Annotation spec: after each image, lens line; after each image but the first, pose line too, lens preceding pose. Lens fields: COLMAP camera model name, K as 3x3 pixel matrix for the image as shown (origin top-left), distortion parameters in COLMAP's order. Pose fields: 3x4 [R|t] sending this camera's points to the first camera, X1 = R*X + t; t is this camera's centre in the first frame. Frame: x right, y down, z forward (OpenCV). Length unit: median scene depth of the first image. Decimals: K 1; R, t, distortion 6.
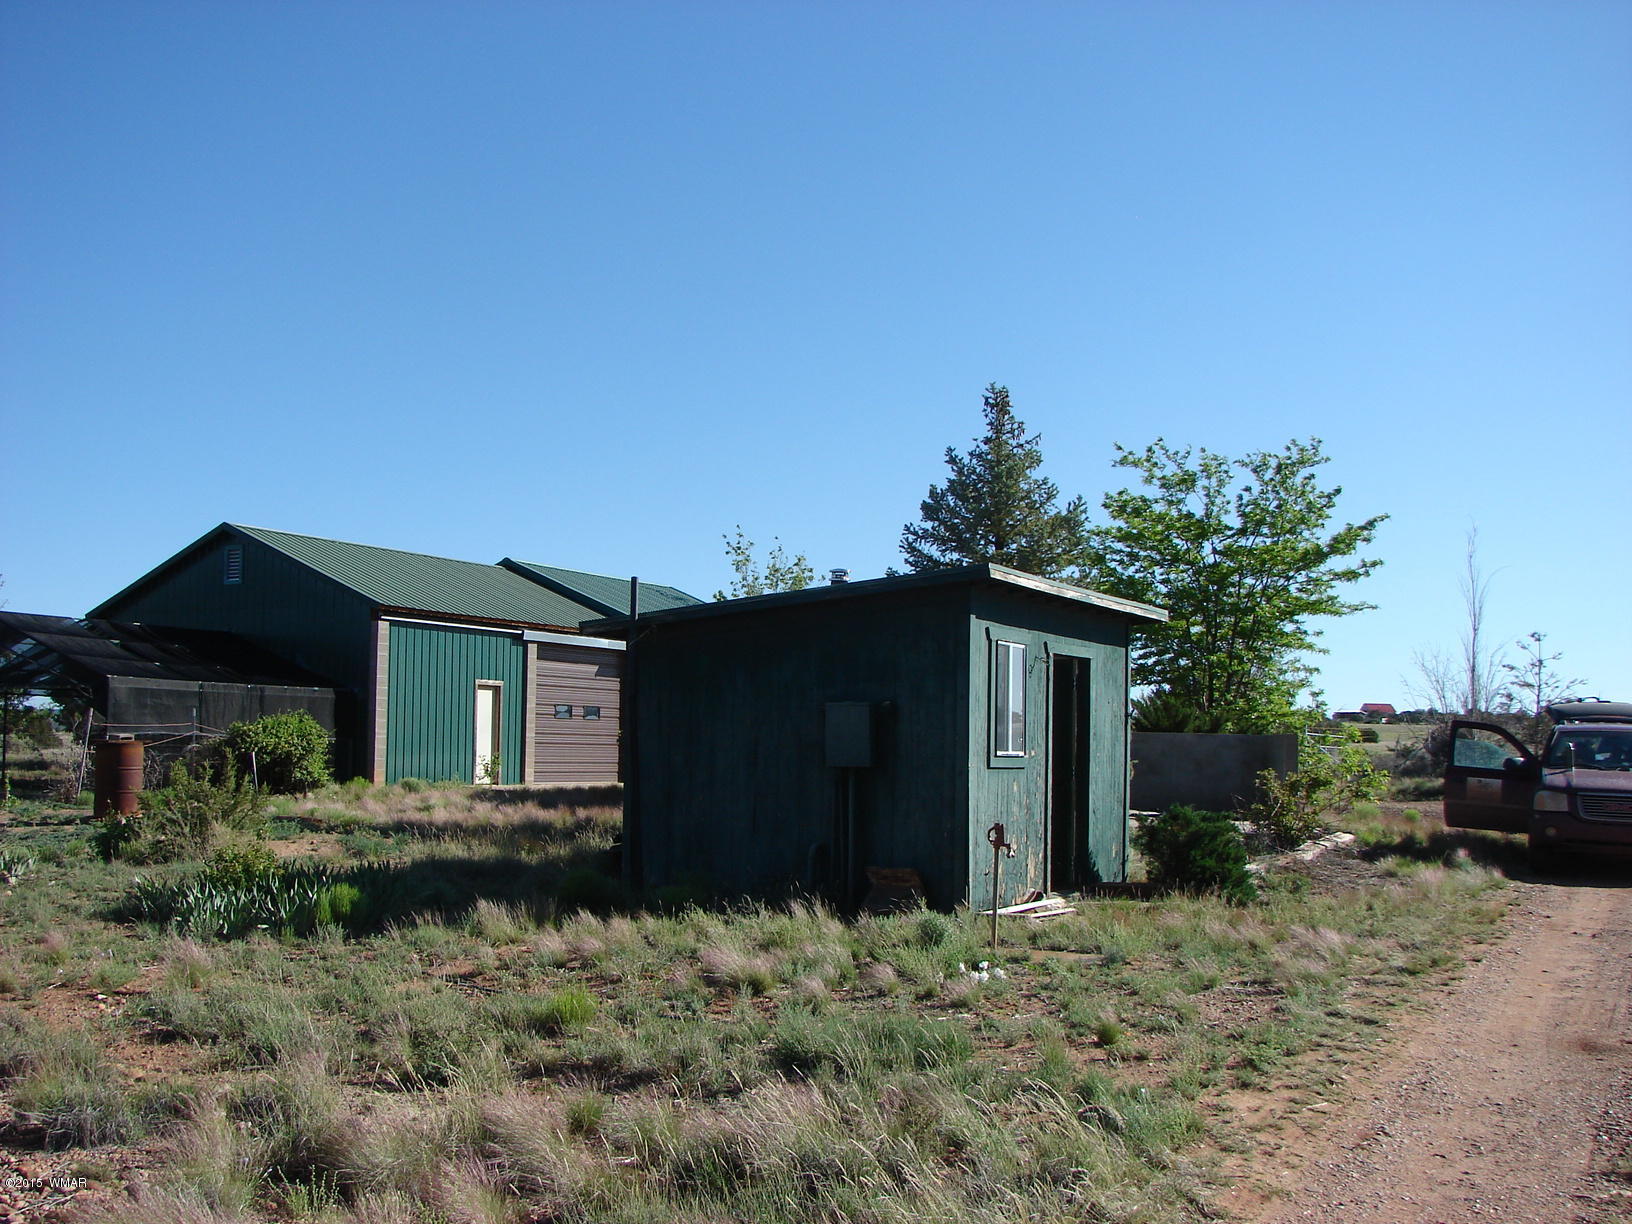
lens RADIAL K [[2708.7, 0, 816.0], [0, 2708.7, 612.0], [0, 0, 1]] dist [0.259015, -0.025015]
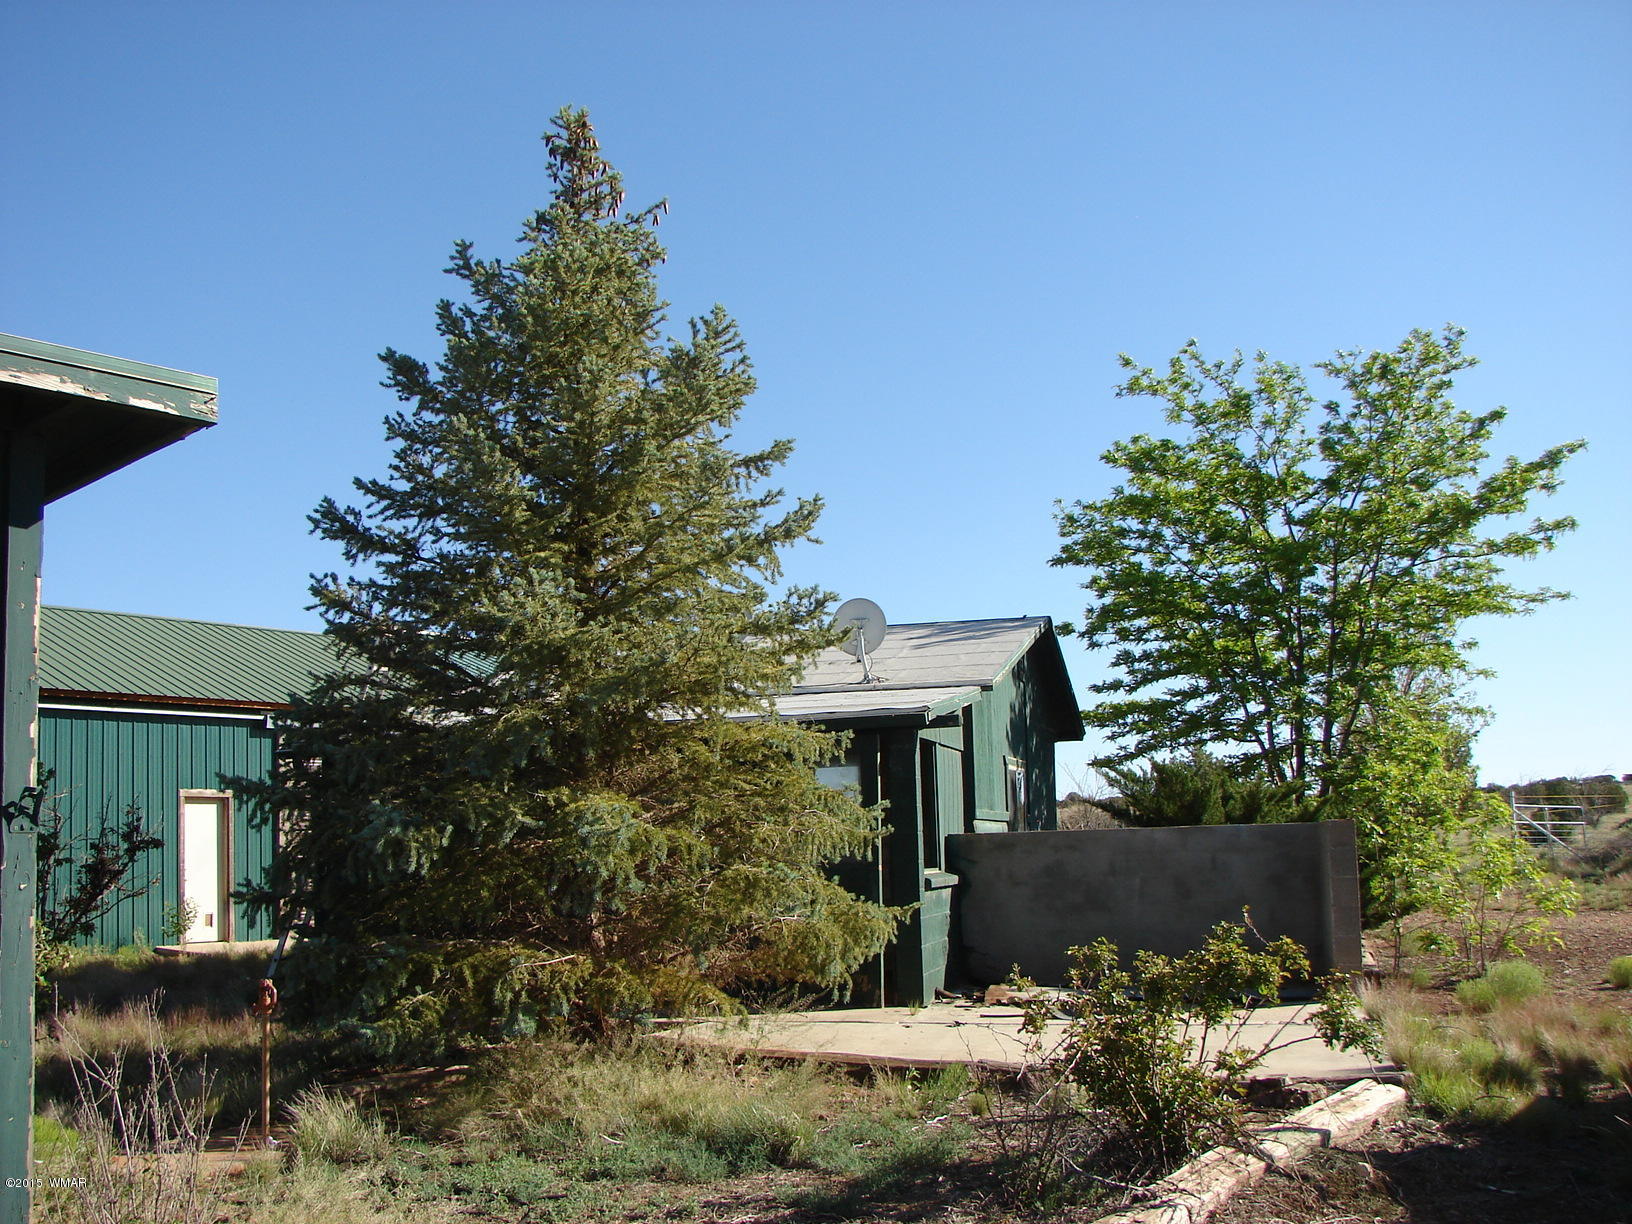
lens RADIAL K [[2708.7, 0, 816.0], [0, 2708.7, 612.0], [0, 0, 1]] dist [0.259015, -0.025015]
pose [[0.992562, -0.056992, -0.107579, 0.105448], [0.053584, 0.997974, -0.034316, 0.013780], [0.109316, 0.028296, 0.993604, 0.376786]]
